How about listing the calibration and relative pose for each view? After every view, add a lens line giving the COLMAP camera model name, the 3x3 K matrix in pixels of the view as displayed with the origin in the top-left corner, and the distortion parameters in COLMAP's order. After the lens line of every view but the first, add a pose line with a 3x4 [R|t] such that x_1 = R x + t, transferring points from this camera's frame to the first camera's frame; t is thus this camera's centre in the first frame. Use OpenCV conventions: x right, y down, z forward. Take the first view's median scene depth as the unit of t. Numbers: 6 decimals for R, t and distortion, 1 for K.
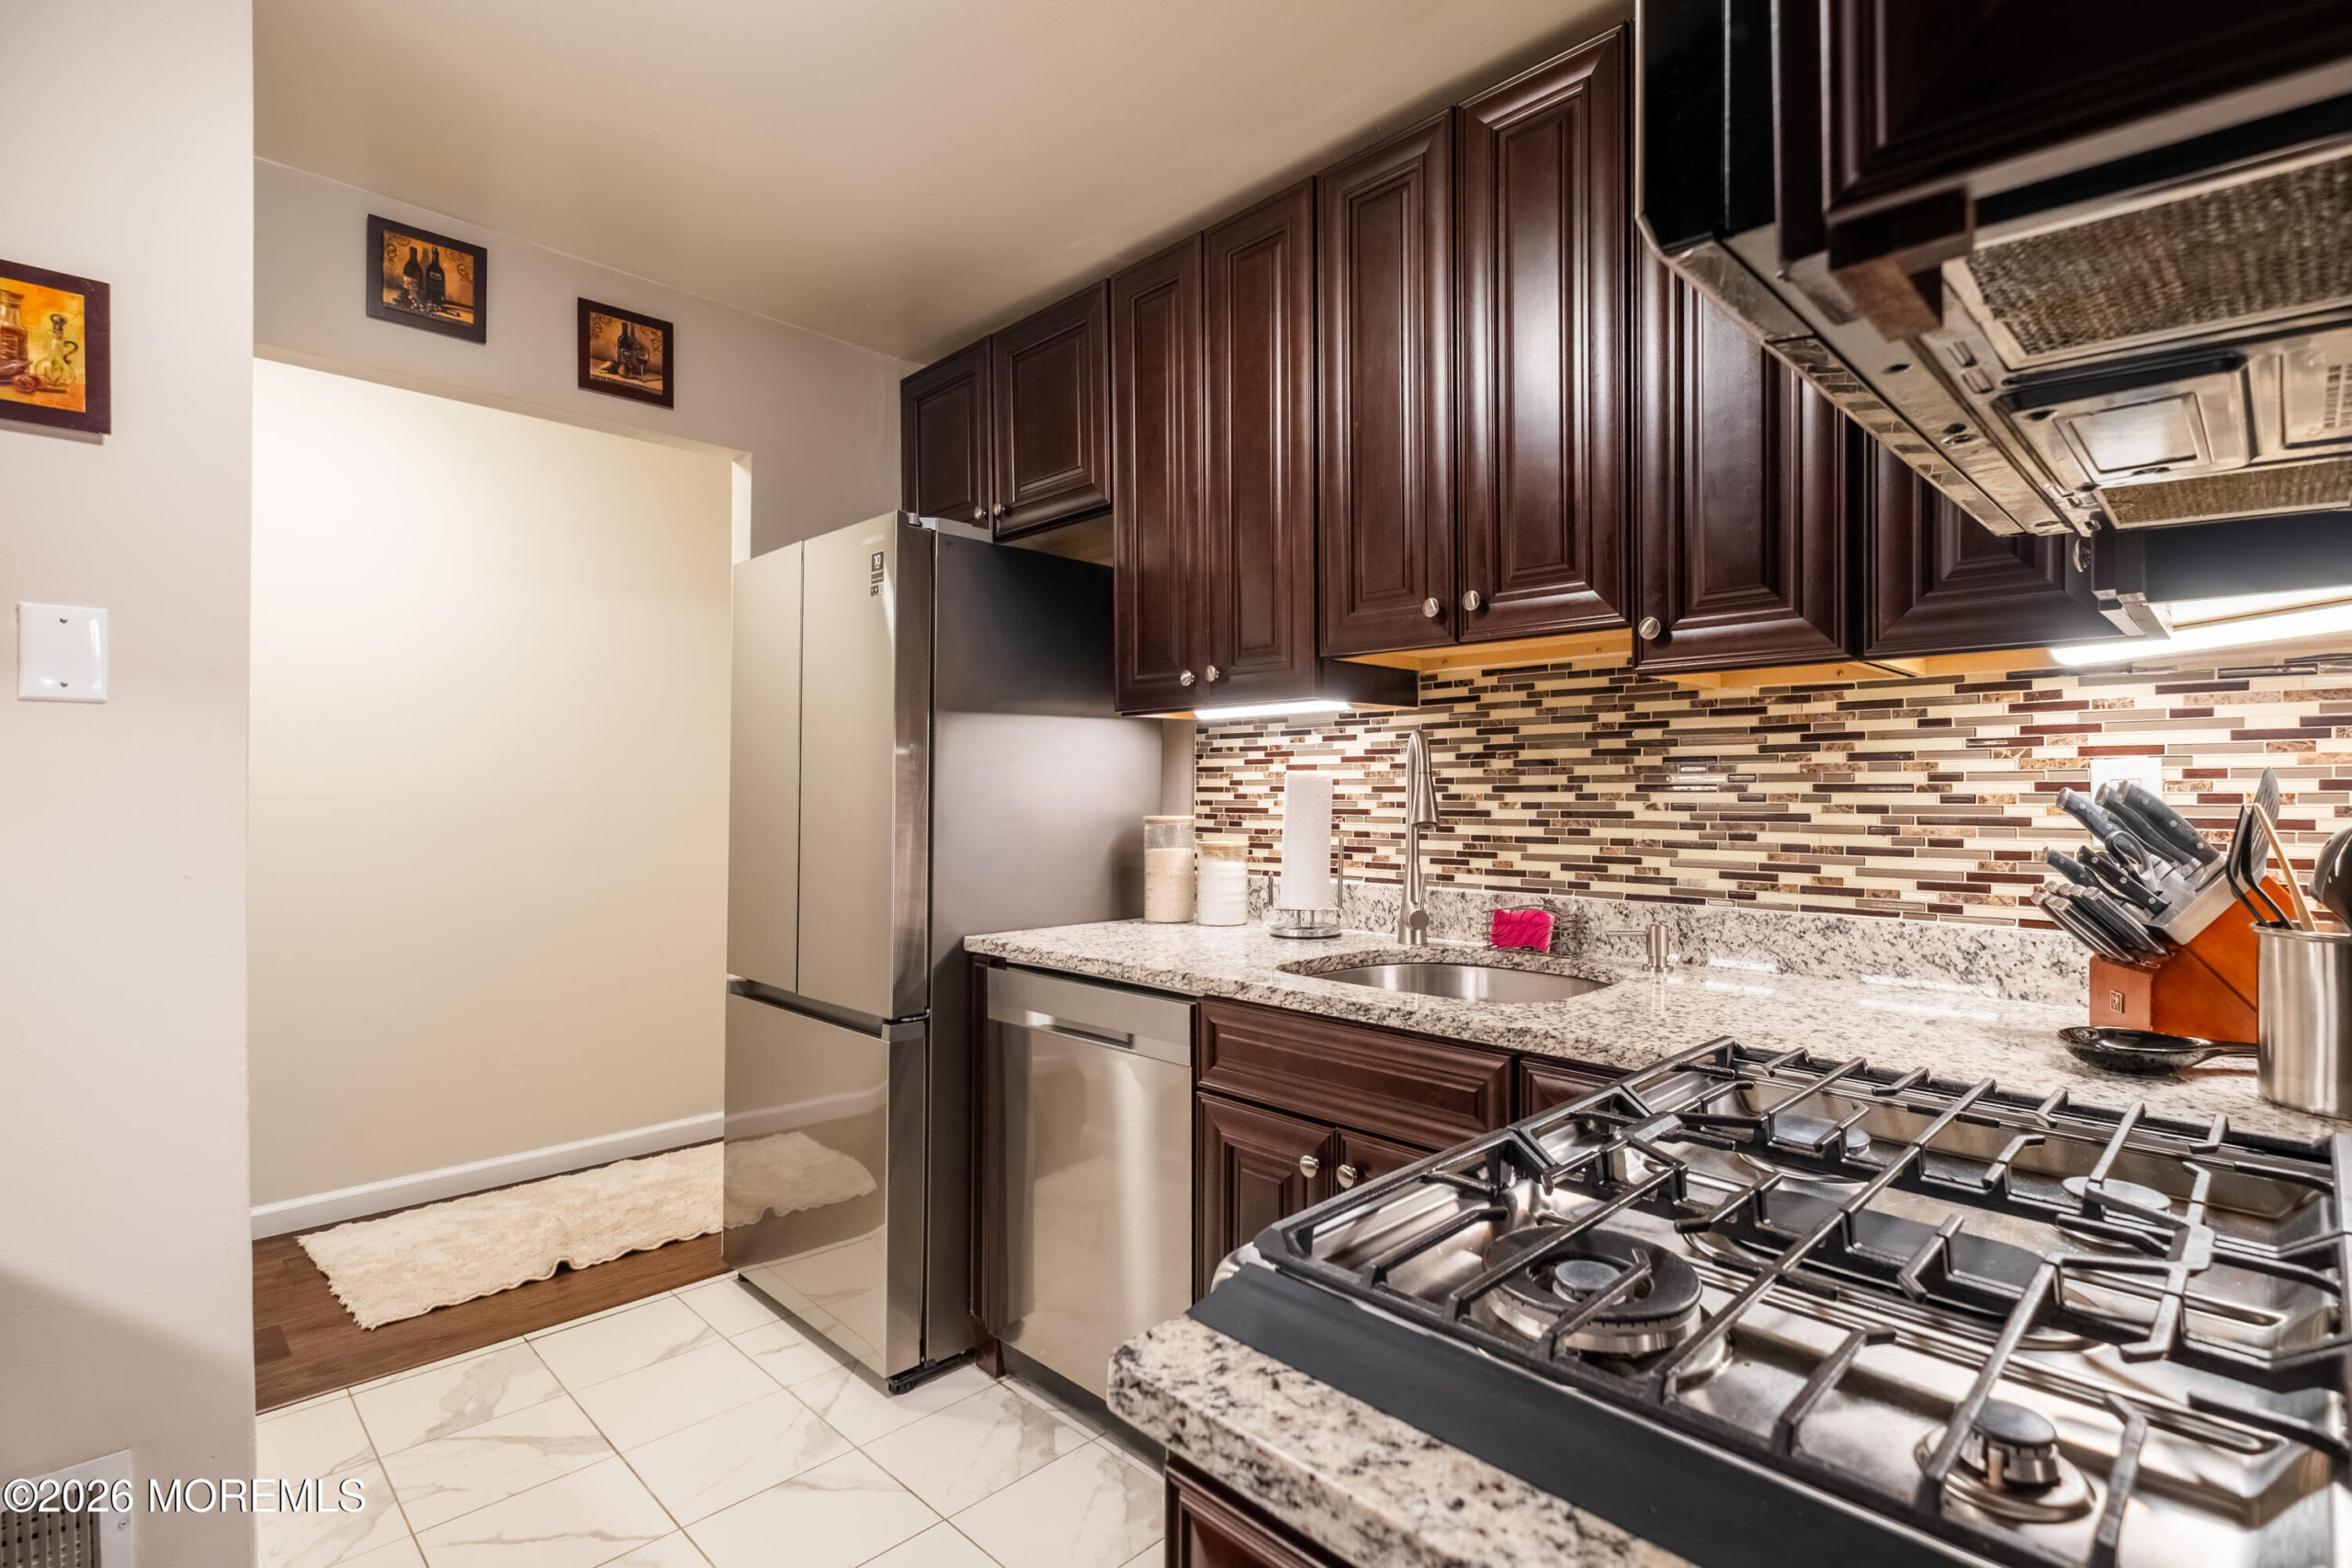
lens RADIAL K [[1128.2, 0, 1289.1], [0, 1128.2, 788.3], [0, 0, 1]] dist [0.003020, -0.005028]
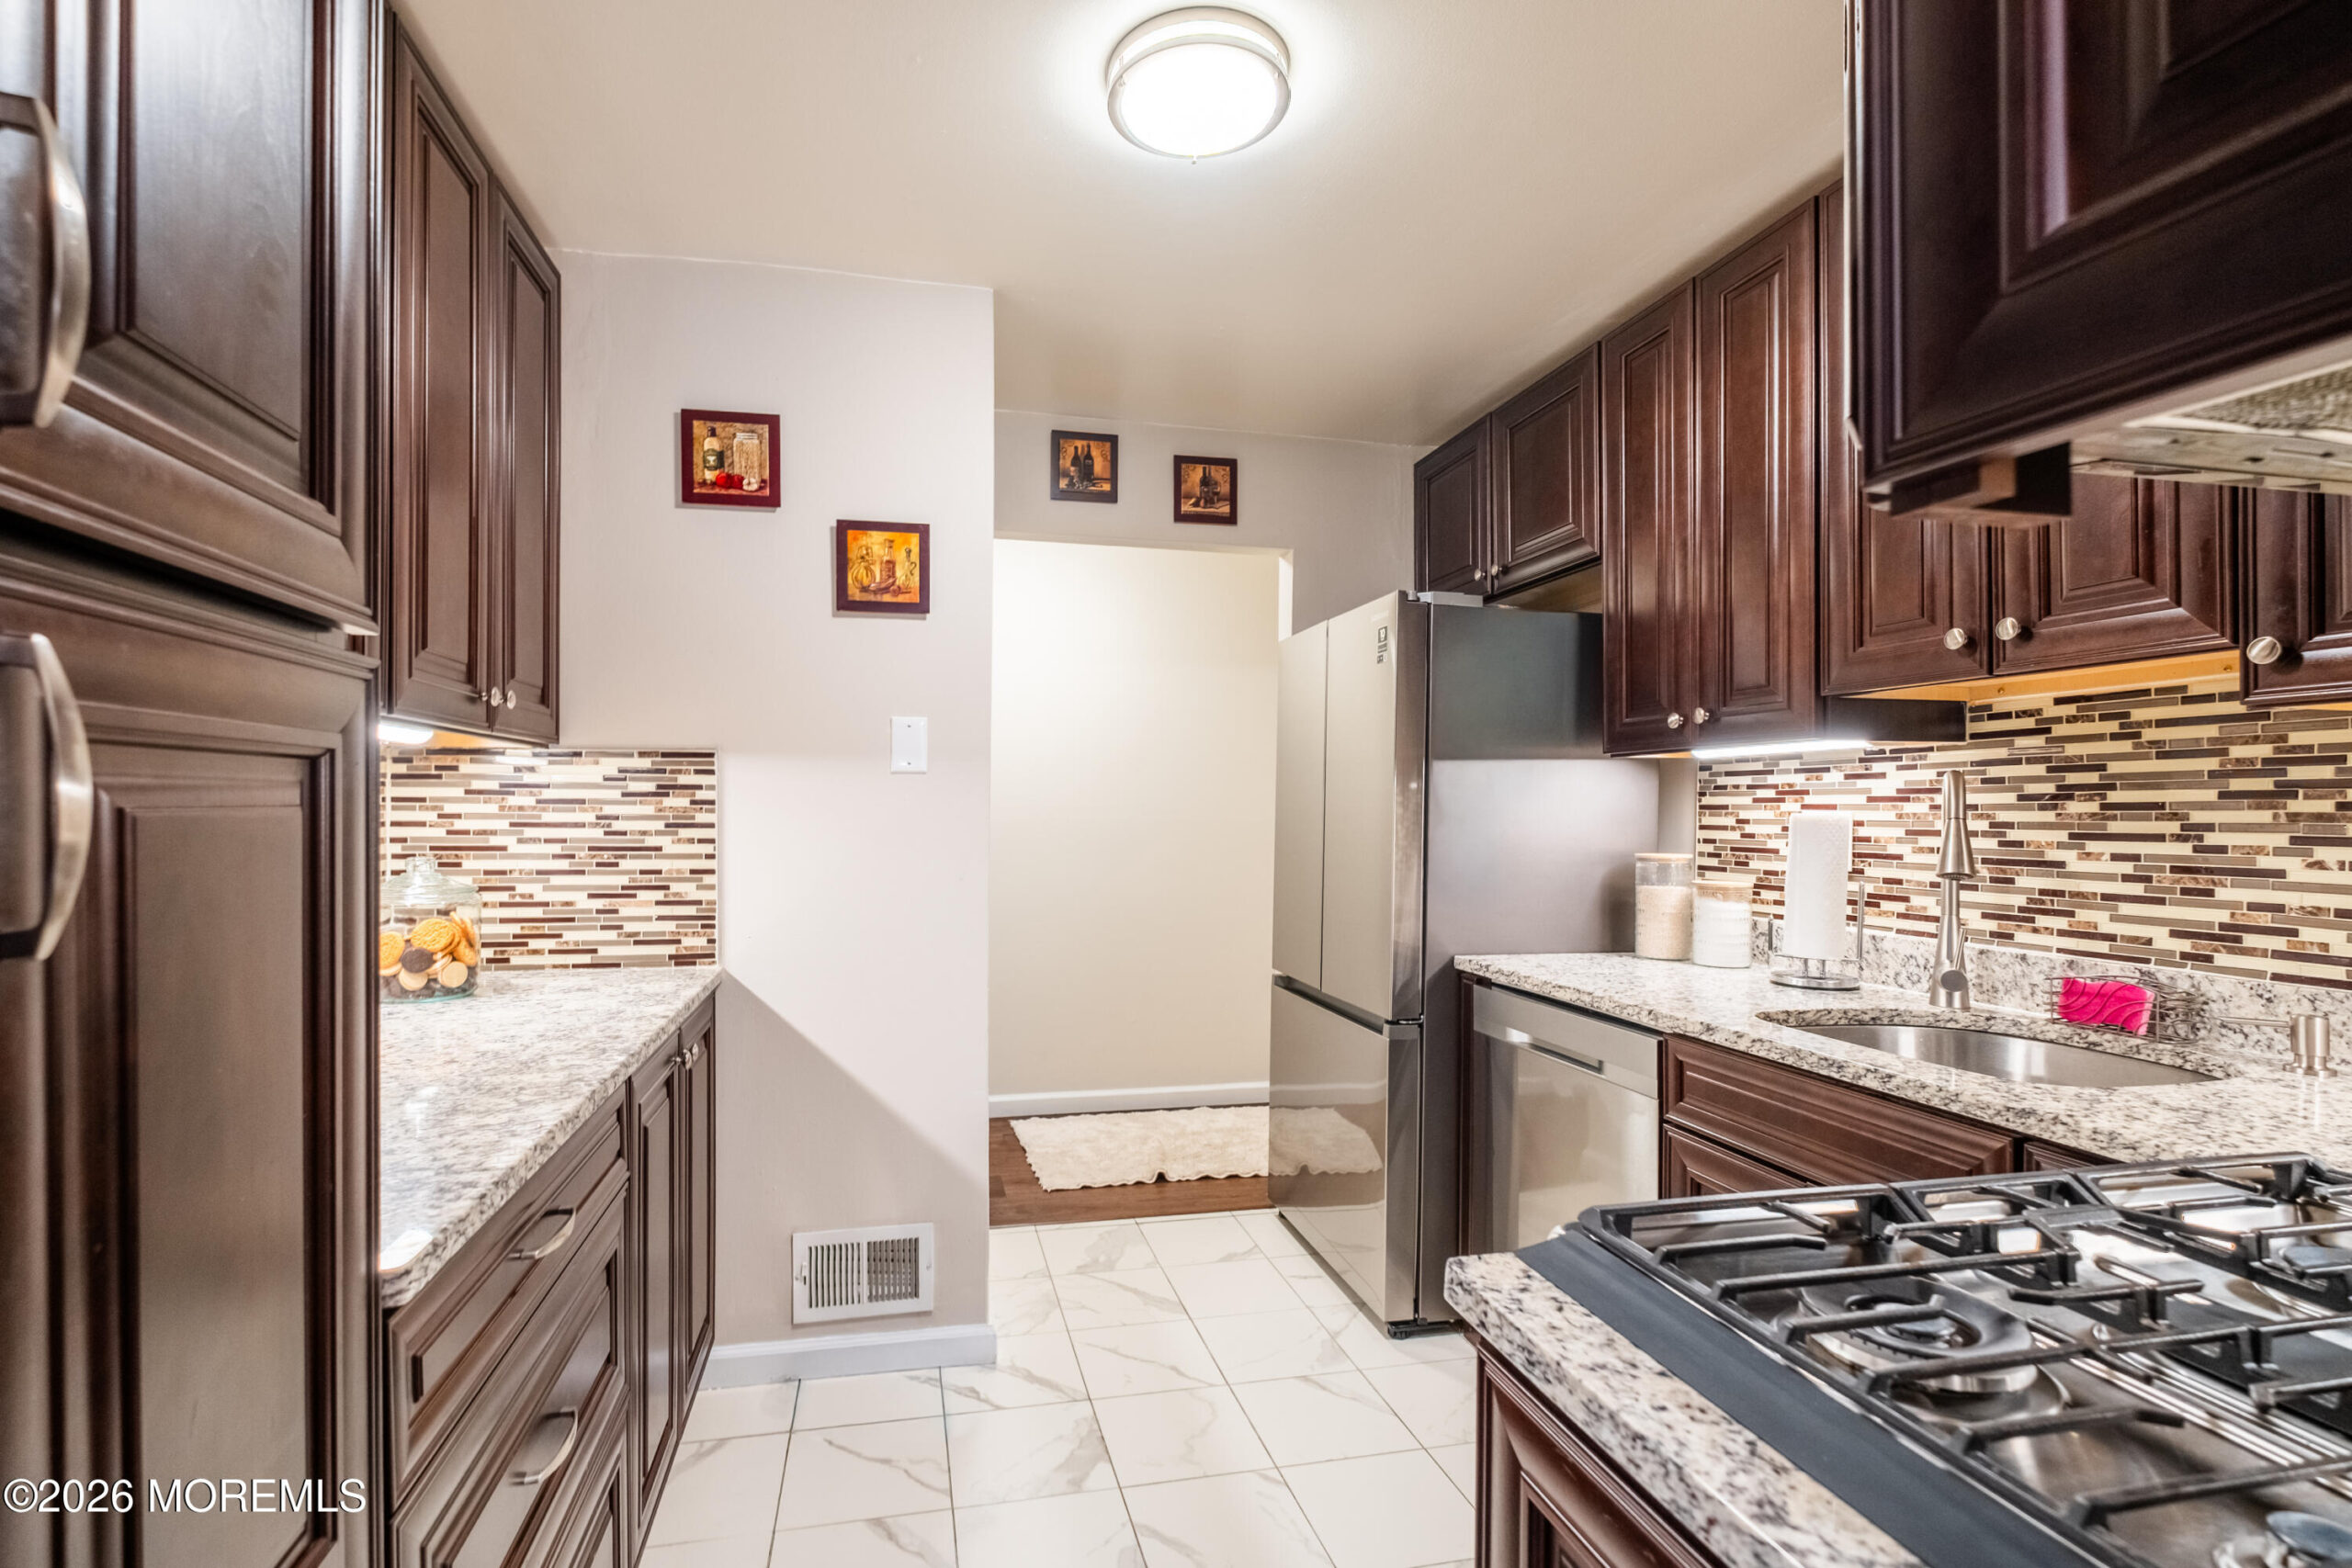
lens RADIAL K [[1083.5, 0, 1113.3], [0, 1083.5, 807.6], [0, 0, 1]] dist [-0.002895, -0.002056]
pose [[0.808746, 0.005605, -0.588131, 0.077375], [-0.006693, 0.999978, 0.000326, -0.016758], [0.588120, 0.003672, 0.808766, -0.089610]]
